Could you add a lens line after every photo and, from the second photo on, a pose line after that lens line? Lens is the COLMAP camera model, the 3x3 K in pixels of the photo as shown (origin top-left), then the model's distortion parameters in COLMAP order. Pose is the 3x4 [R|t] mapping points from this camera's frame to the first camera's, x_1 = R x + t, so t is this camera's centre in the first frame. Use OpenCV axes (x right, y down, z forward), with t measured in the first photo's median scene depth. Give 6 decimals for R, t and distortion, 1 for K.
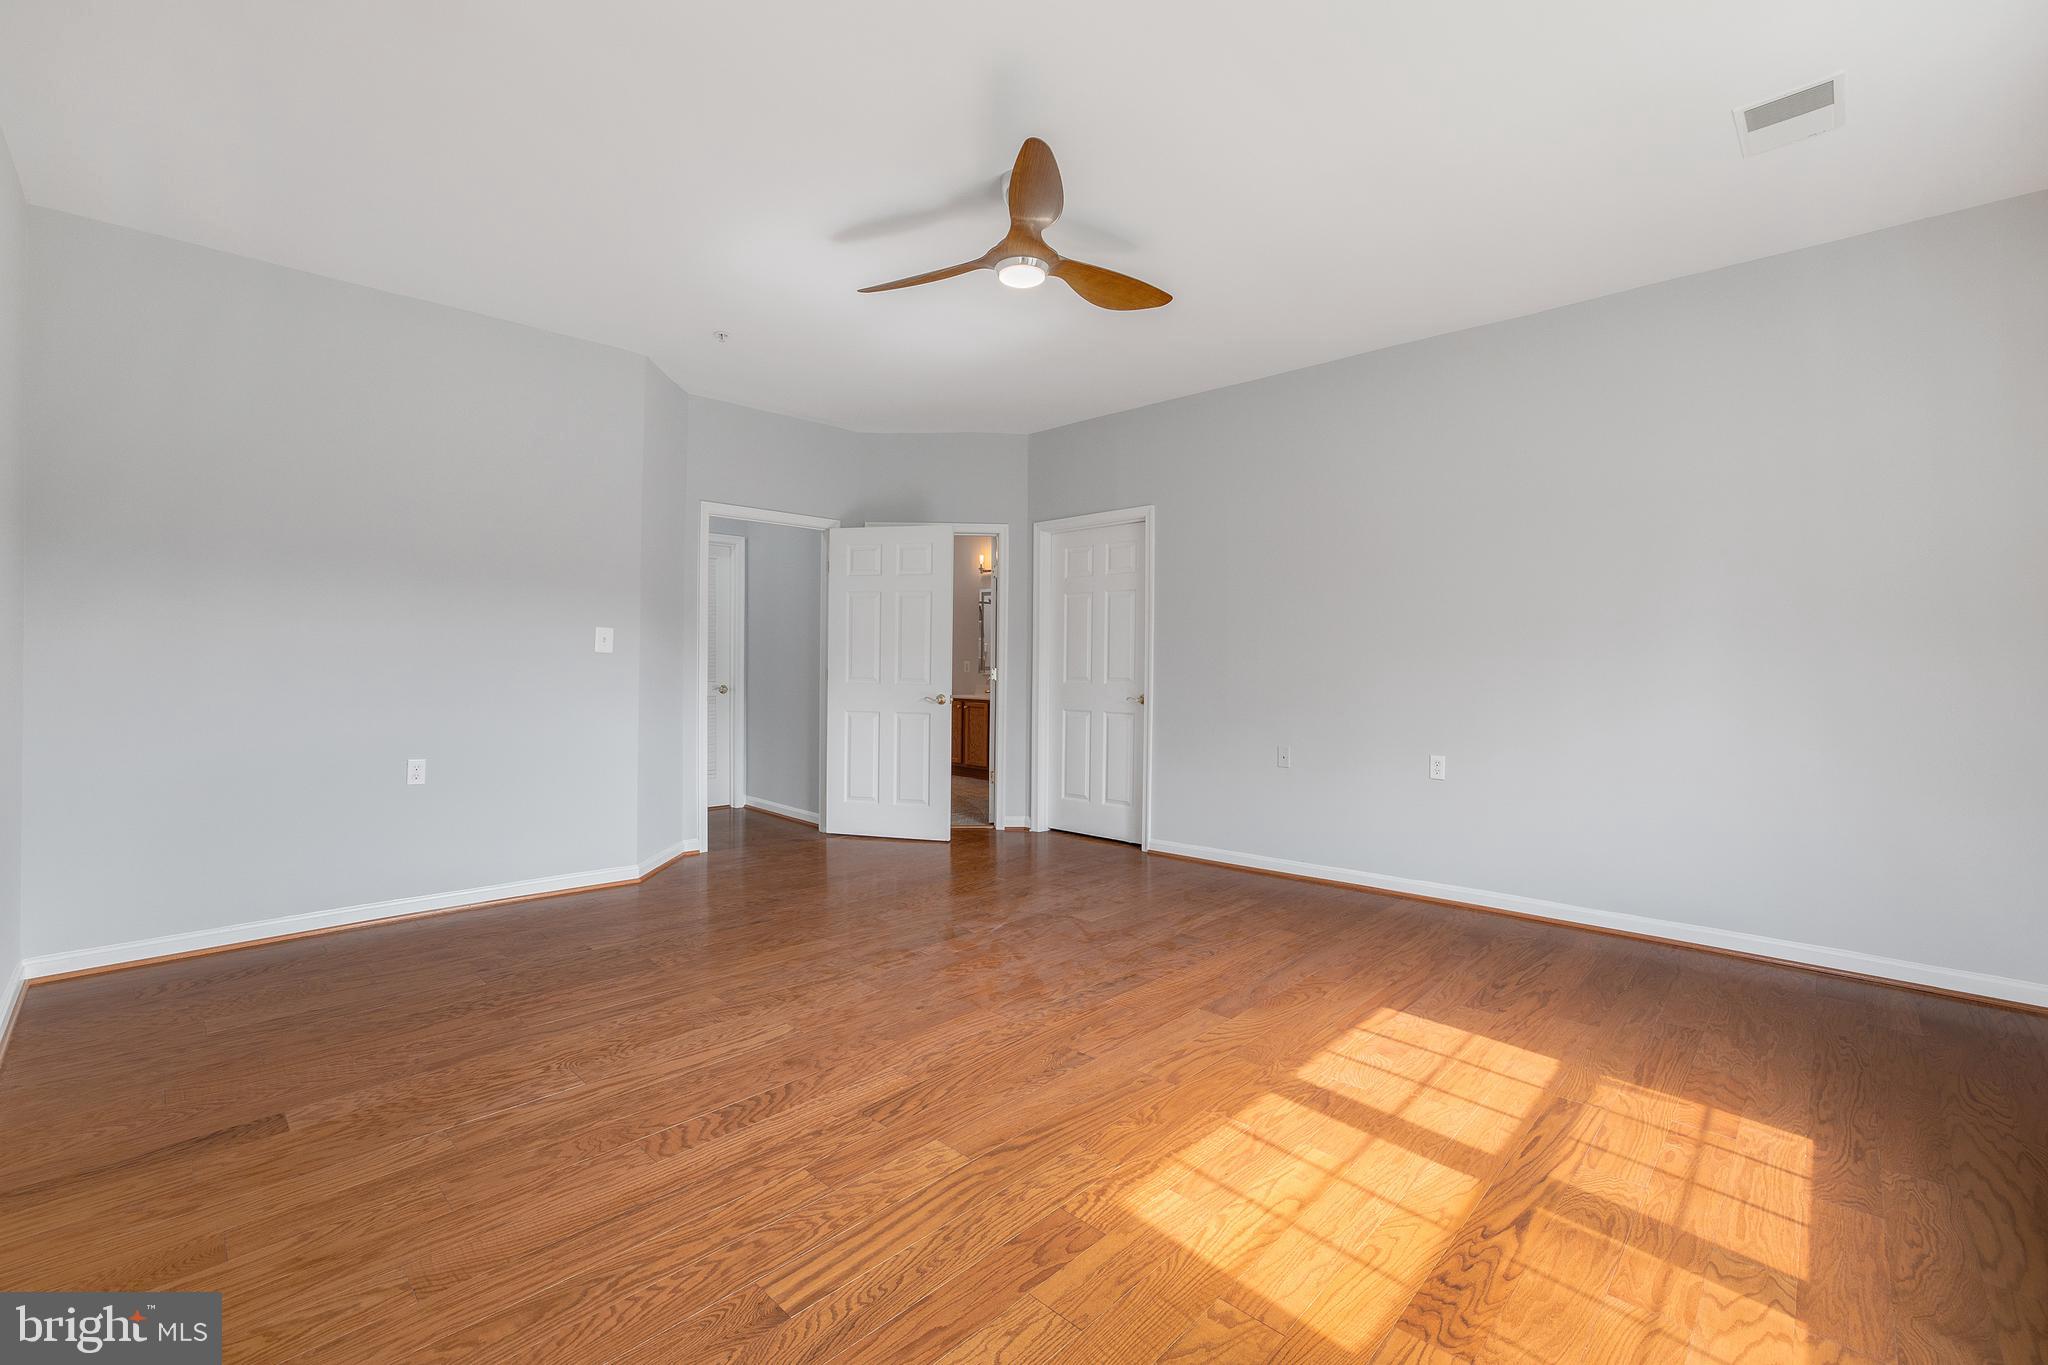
lens RADIAL K [[883.4, 0, 1021.6], [0, 883.4, 681.7], [0, 0, 1]] dist [-0.023645, 0.009396]
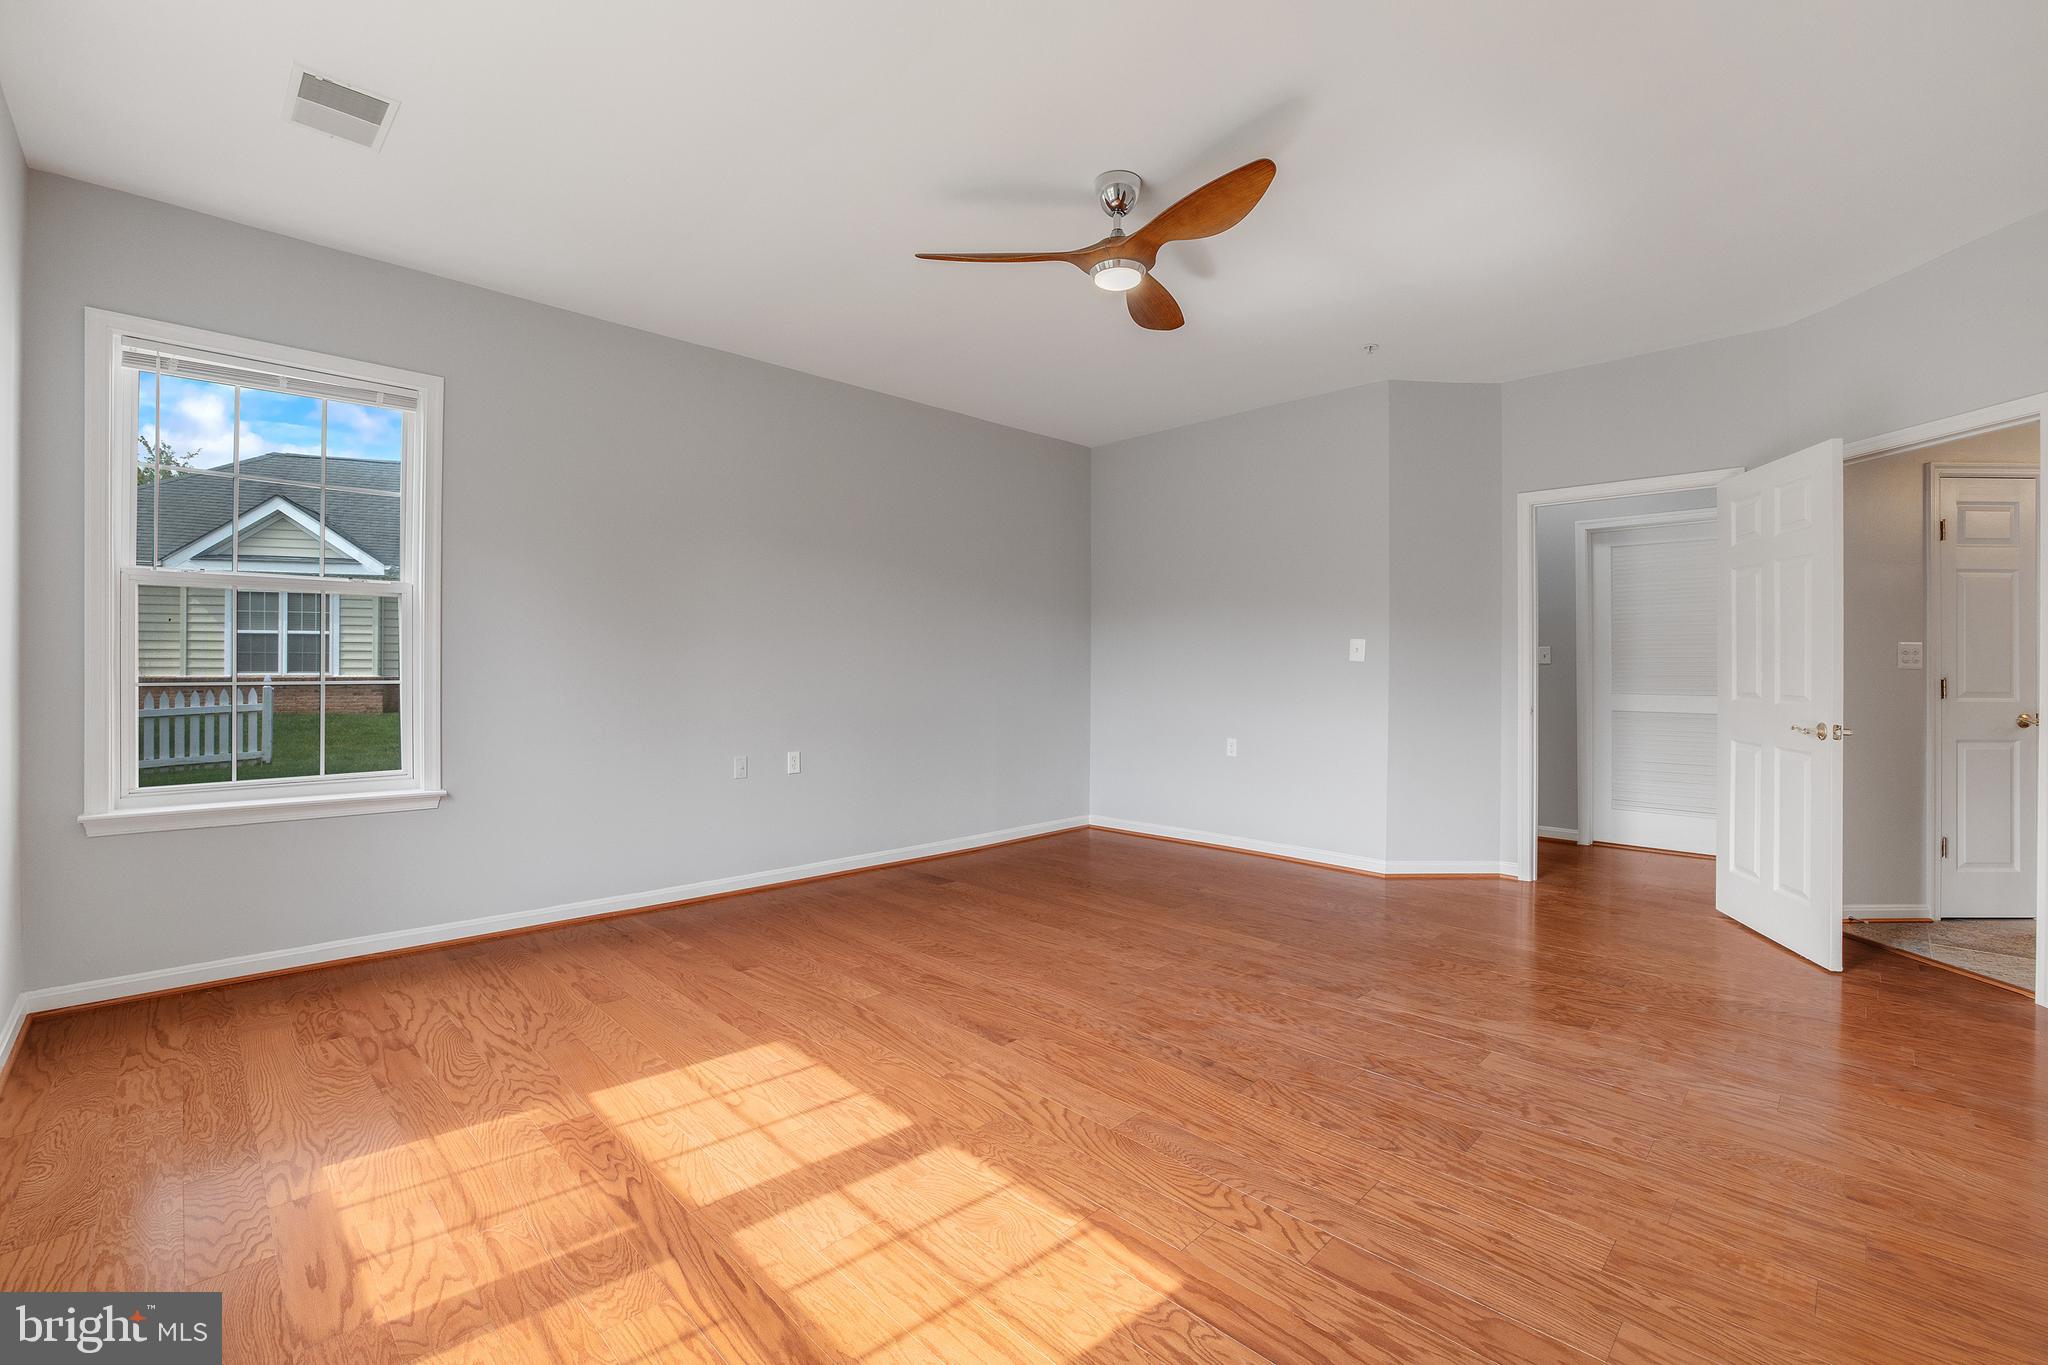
lens RADIAL K [[883.4, 0, 1022.9], [0, 883.4, 665.7], [0, 0, 1]] dist [-0.023645, 0.009396]
pose [[-0.047740, -0.017324, -0.998710, 1.326494], [-0.015567, 0.999741, -0.016598, -0.004667], [0.998738, 0.014754, -0.047998, 1.256221]]
